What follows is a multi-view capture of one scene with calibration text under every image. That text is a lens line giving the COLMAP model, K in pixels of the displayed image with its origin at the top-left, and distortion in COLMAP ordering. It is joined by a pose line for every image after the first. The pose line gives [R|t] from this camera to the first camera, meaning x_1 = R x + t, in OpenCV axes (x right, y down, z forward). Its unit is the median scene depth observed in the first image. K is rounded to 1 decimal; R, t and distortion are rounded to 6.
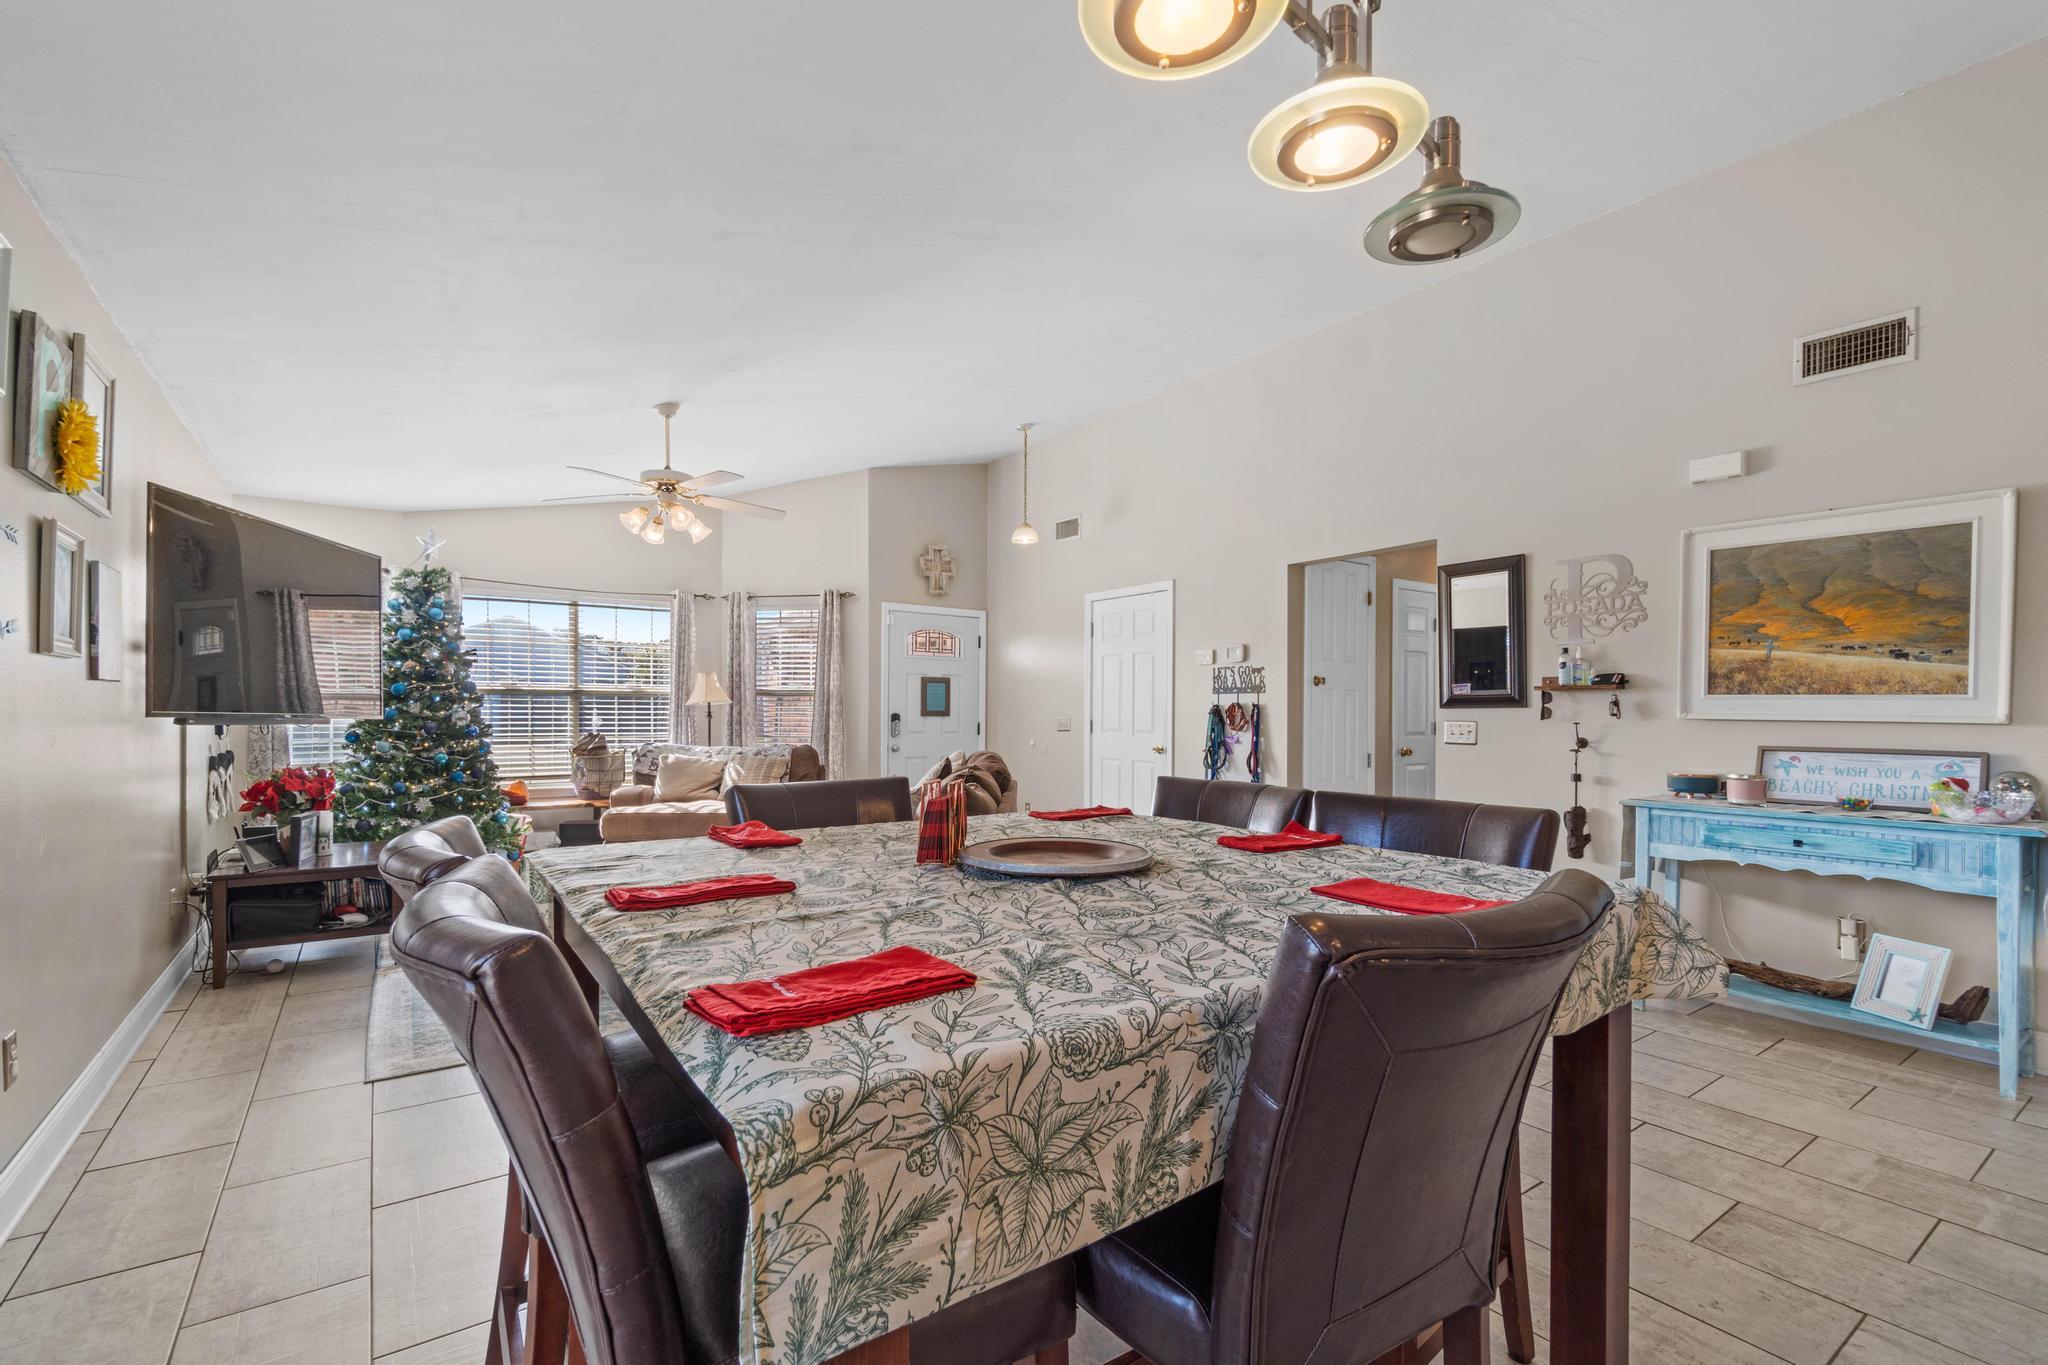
lens RADIAL K [[894.6, 0, 1005.1], [0, 894.6, 712.7], [0, 0, 1]] dist [-0.010466, 0.002993]
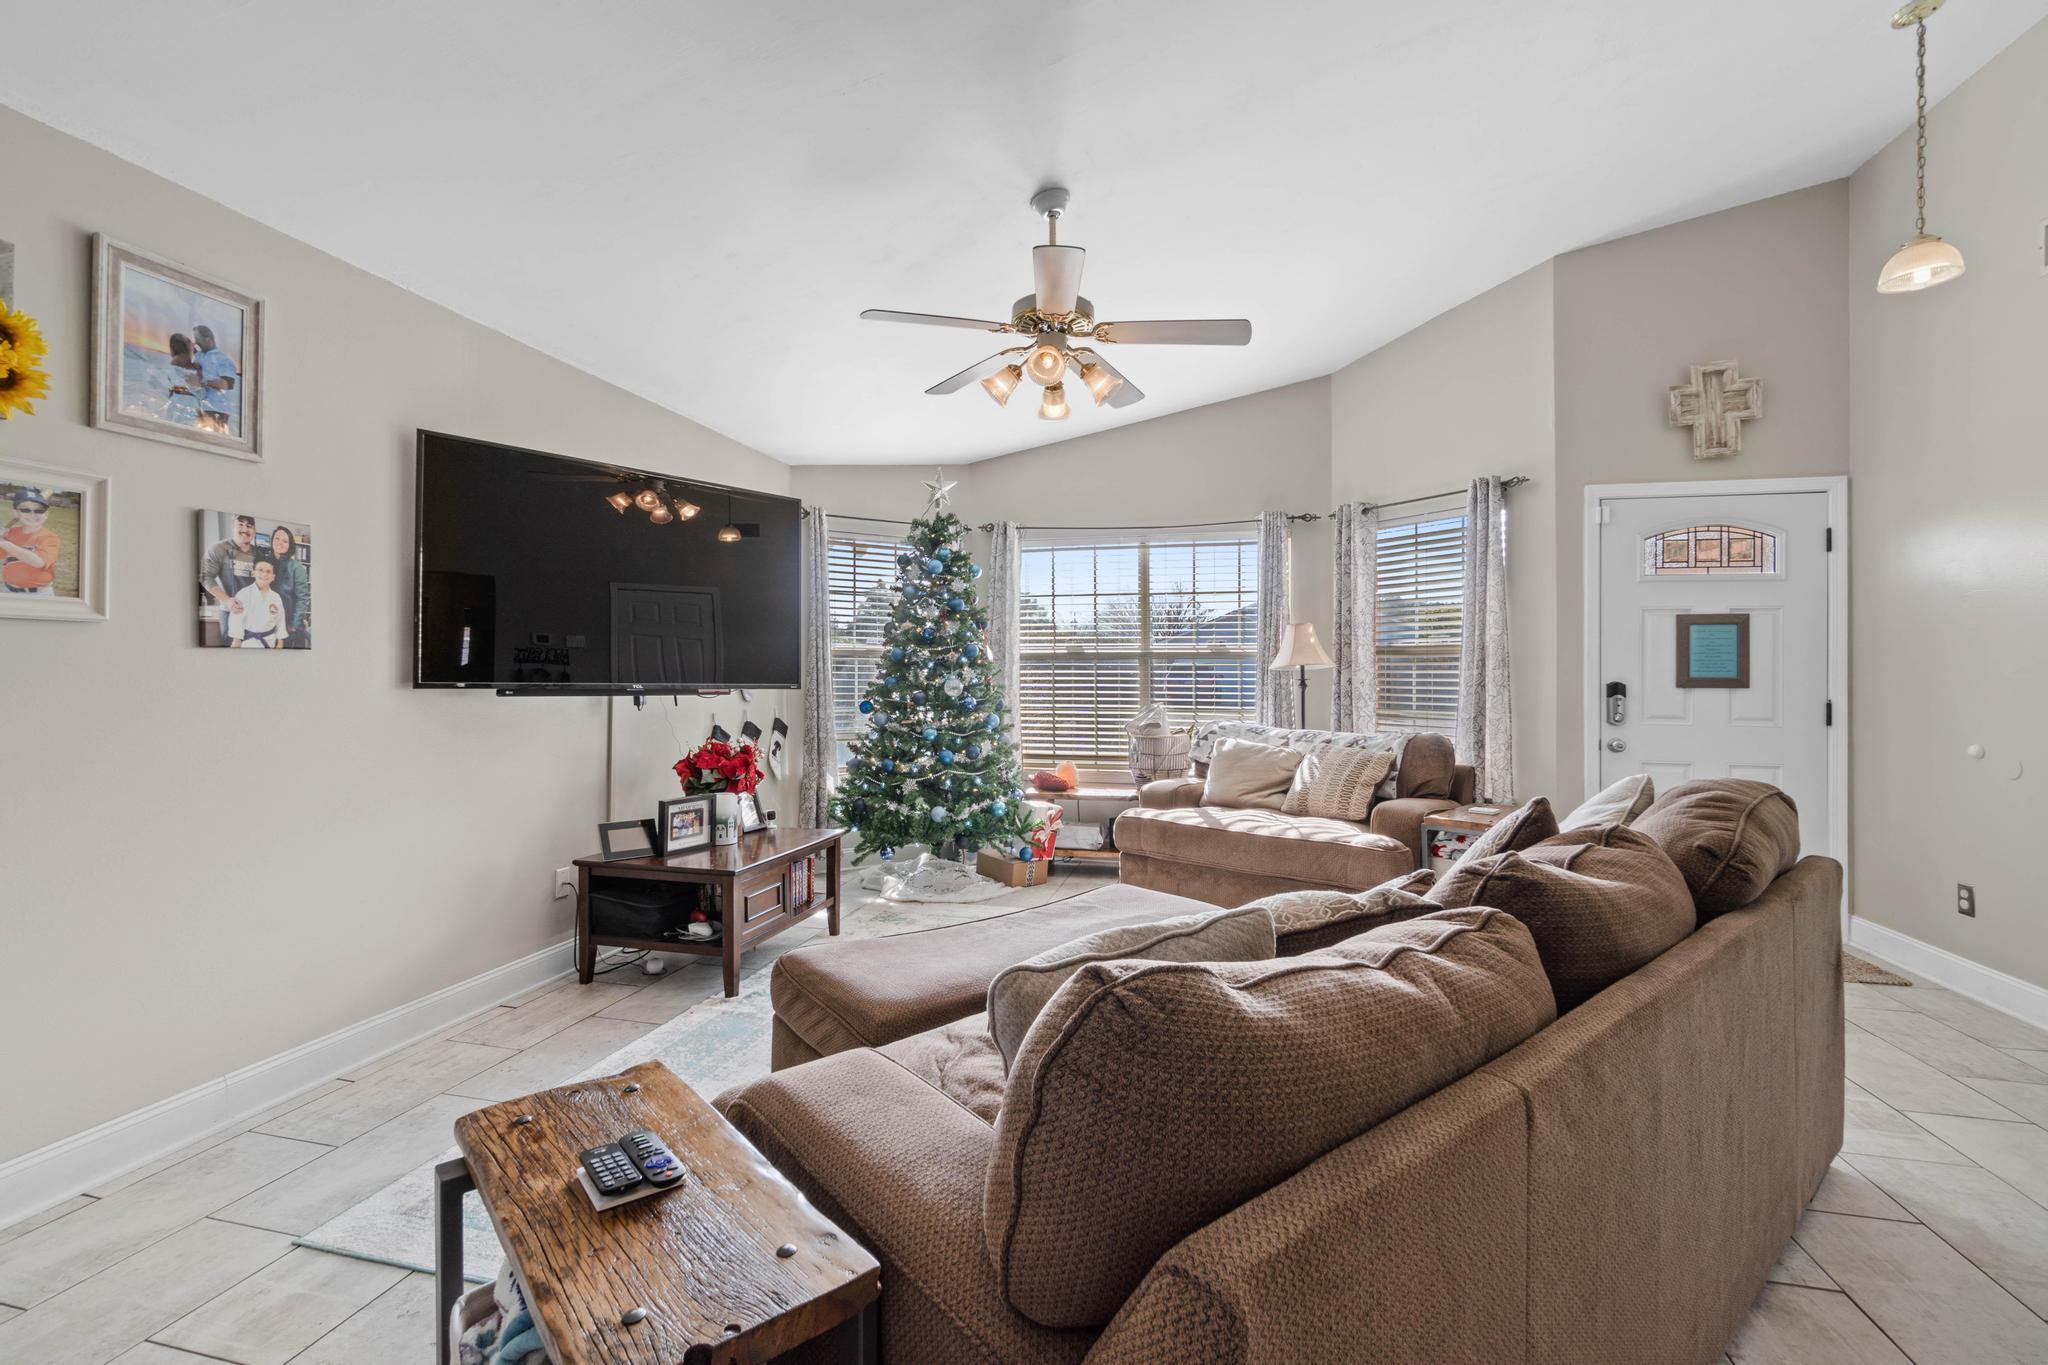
lens RADIAL K [[894.6, 0, 1016.1], [0, 894.6, 668.8], [0, 0, 1]] dist [-0.010466, 0.002993]
pose [[0.653990, -0.007609, -0.756465, 0.069906], [0.000143, 0.999951, -0.009934, -0.003143], [0.756503, 0.006389, 0.653959, 0.482435]]
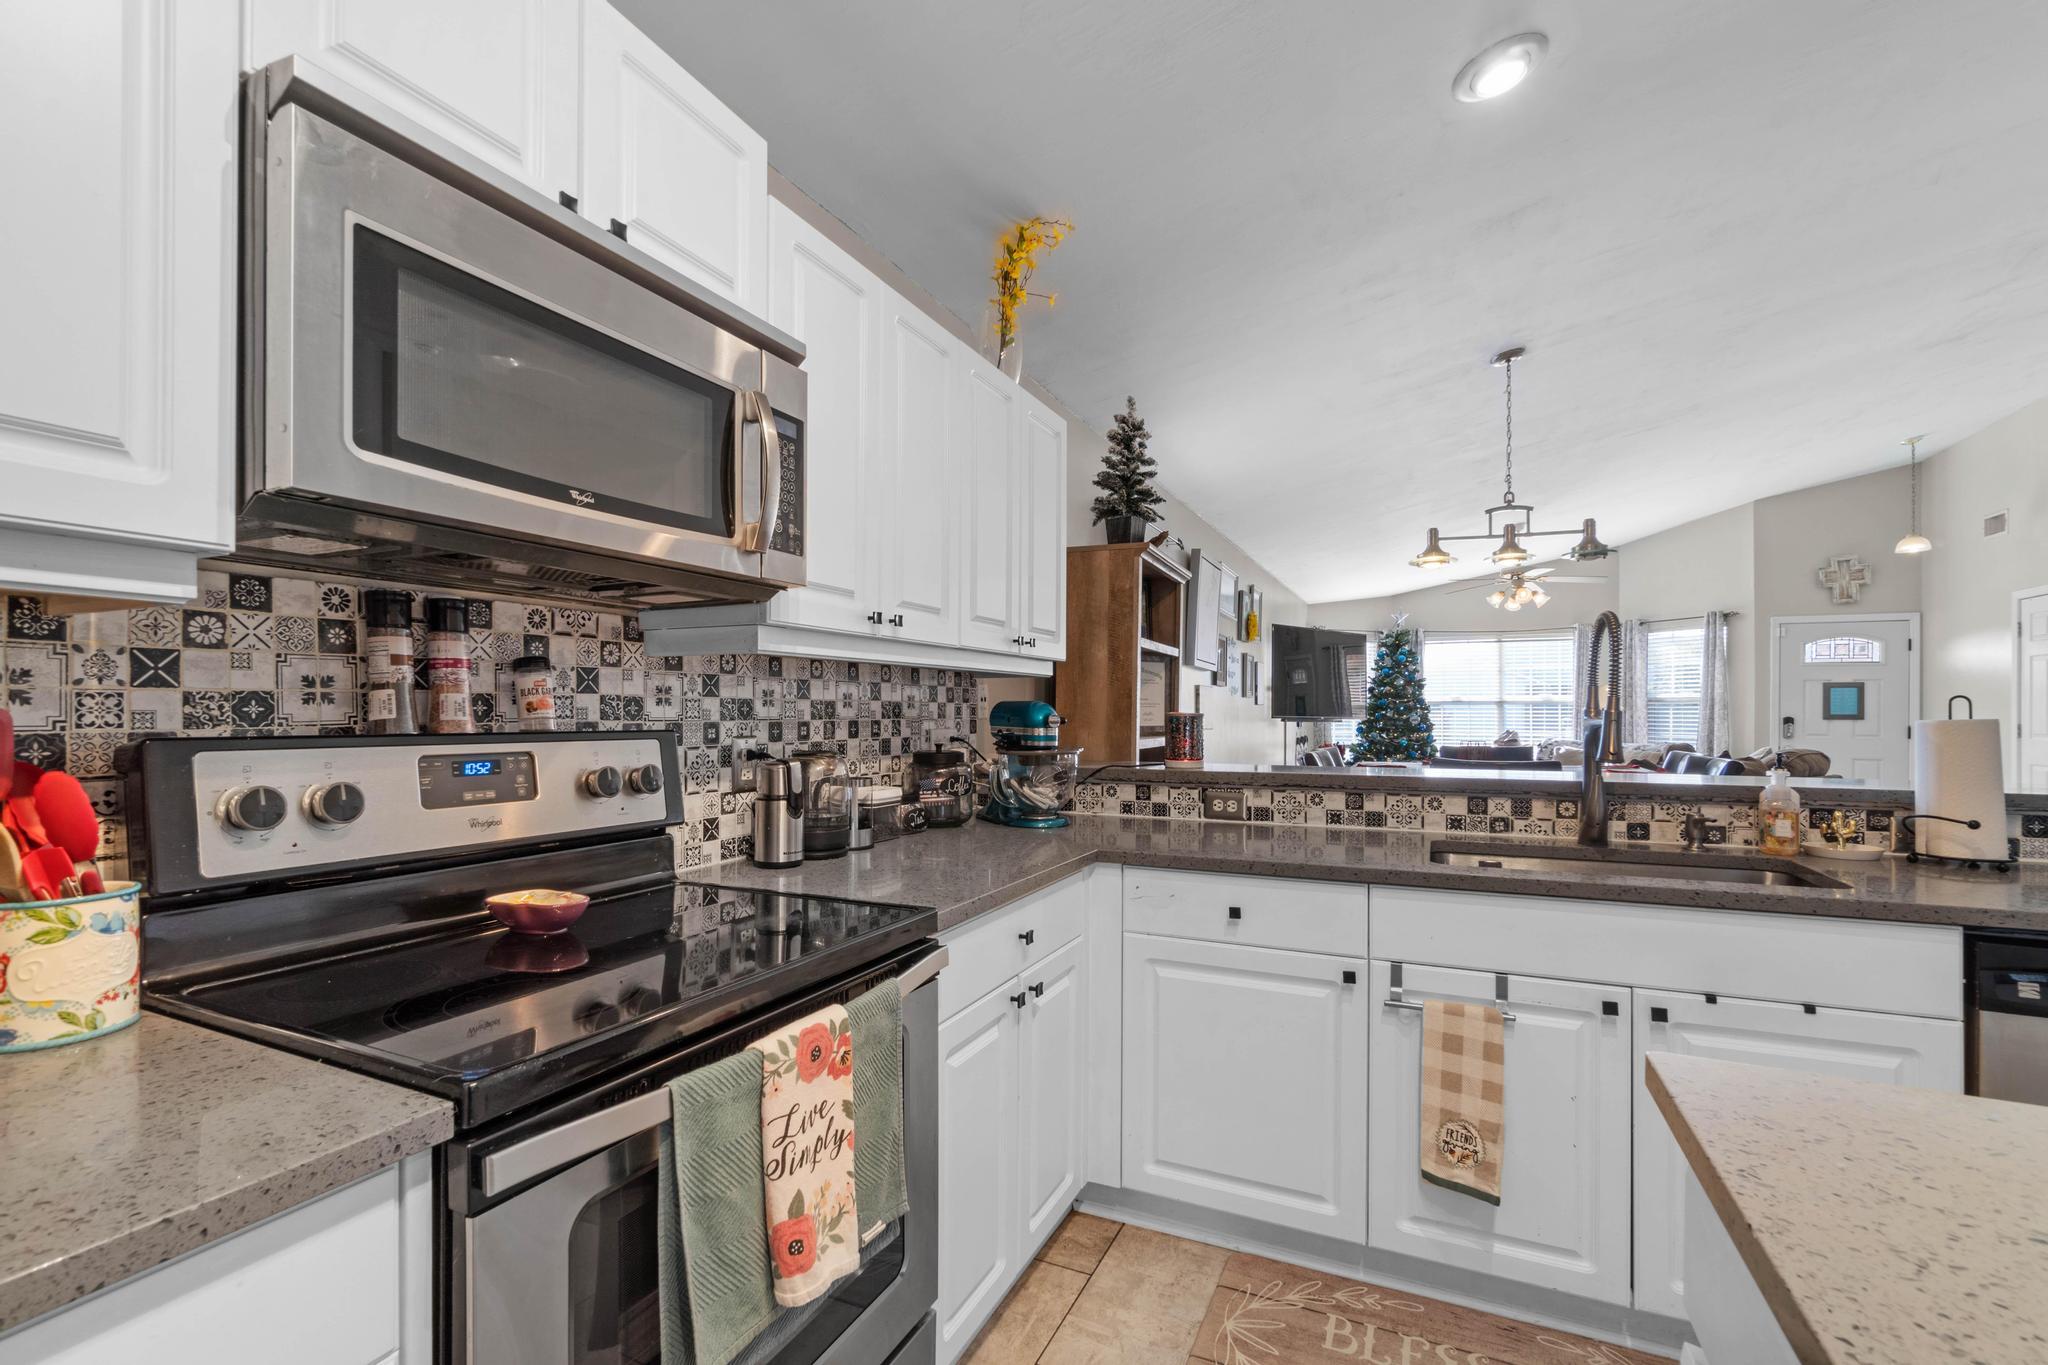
lens RADIAL K [[894.6, 0, 1014.8], [0, 894.6, 712.3], [0, 0, 1]] dist [-0.010466, 0.002993]
pose [[0.491716, -0.003927, -0.870747, 0.485490], [-0.000521, 0.999988, -0.004804, 0.000812], [0.870755, 0.002816, 0.491708, -0.487920]]
